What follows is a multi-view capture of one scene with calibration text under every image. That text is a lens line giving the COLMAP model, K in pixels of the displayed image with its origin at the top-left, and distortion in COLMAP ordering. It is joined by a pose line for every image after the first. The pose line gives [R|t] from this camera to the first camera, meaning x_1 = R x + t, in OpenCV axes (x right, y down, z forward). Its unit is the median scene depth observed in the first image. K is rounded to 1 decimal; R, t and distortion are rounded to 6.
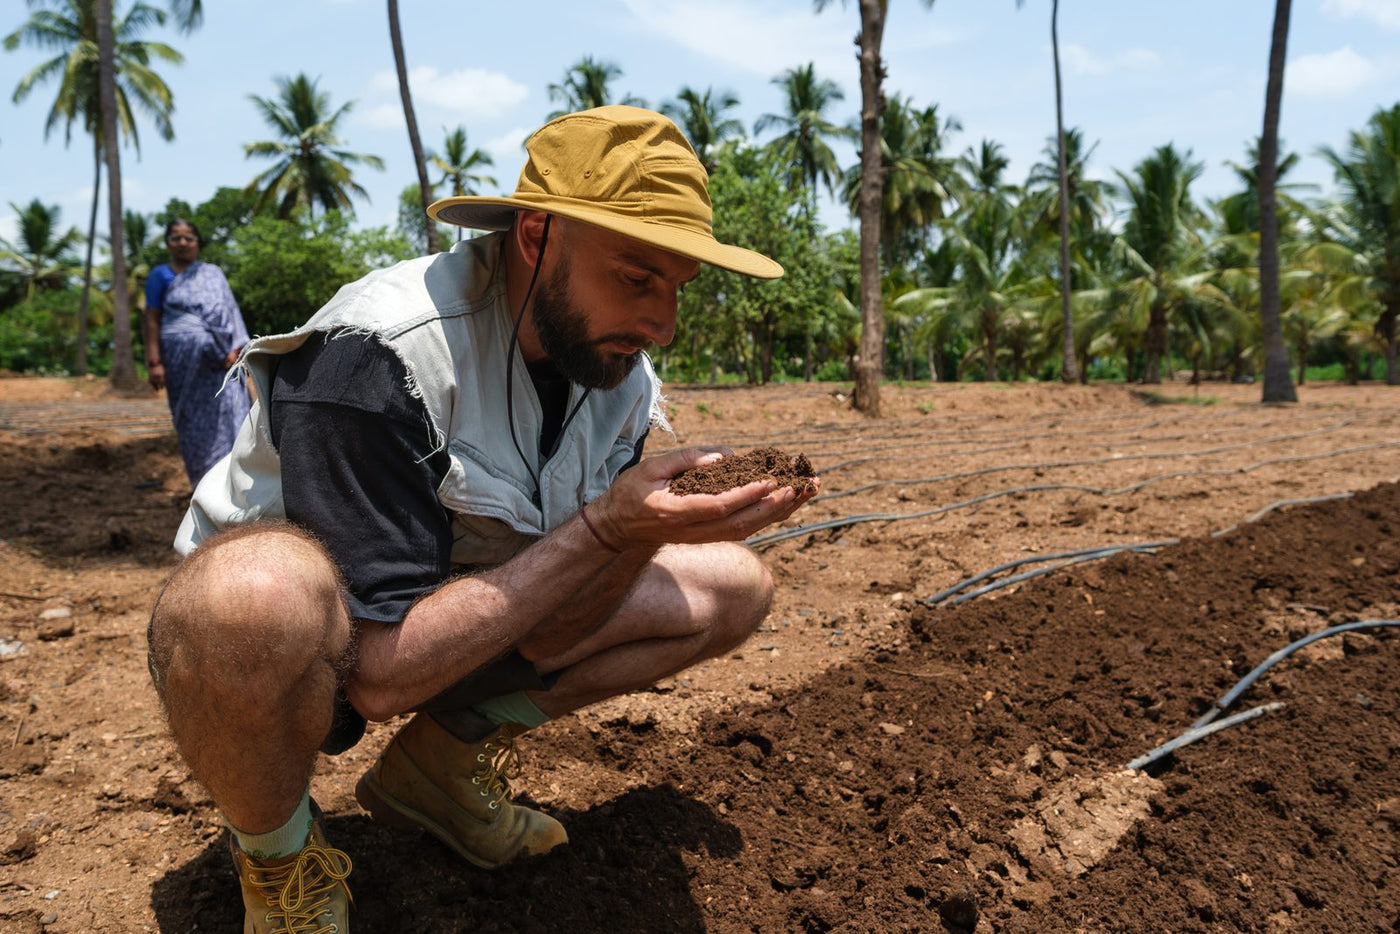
lens RADIAL K [[1054.5, 0, 700.0], [0, 1054.5, 467.0], [0, 0, 1]] dist [0.006185, 0.002365]
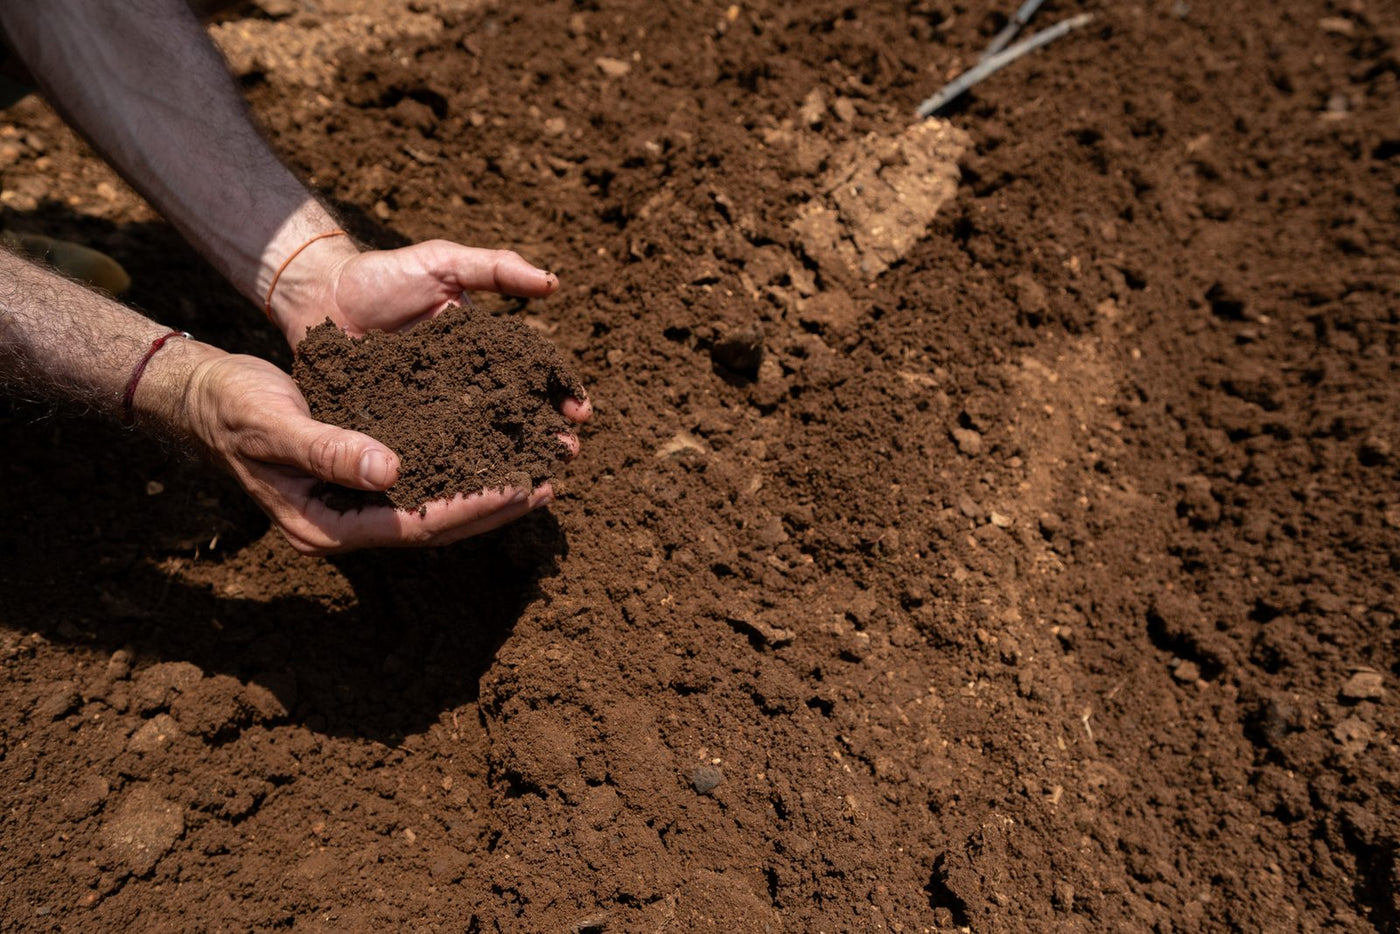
lens RADIAL K [[1054.5, 0, 700.0], [0, 1054.5, 467.0], [0, 0, 1]] dist [0.006185, 0.002365]
pose [[0.959616, -0.131109, 0.248895, 0.026667], [-0.040833, 0.810468, 0.584358, 0.054031], [-0.278336, -0.570922, 0.772384, 0.327743]]
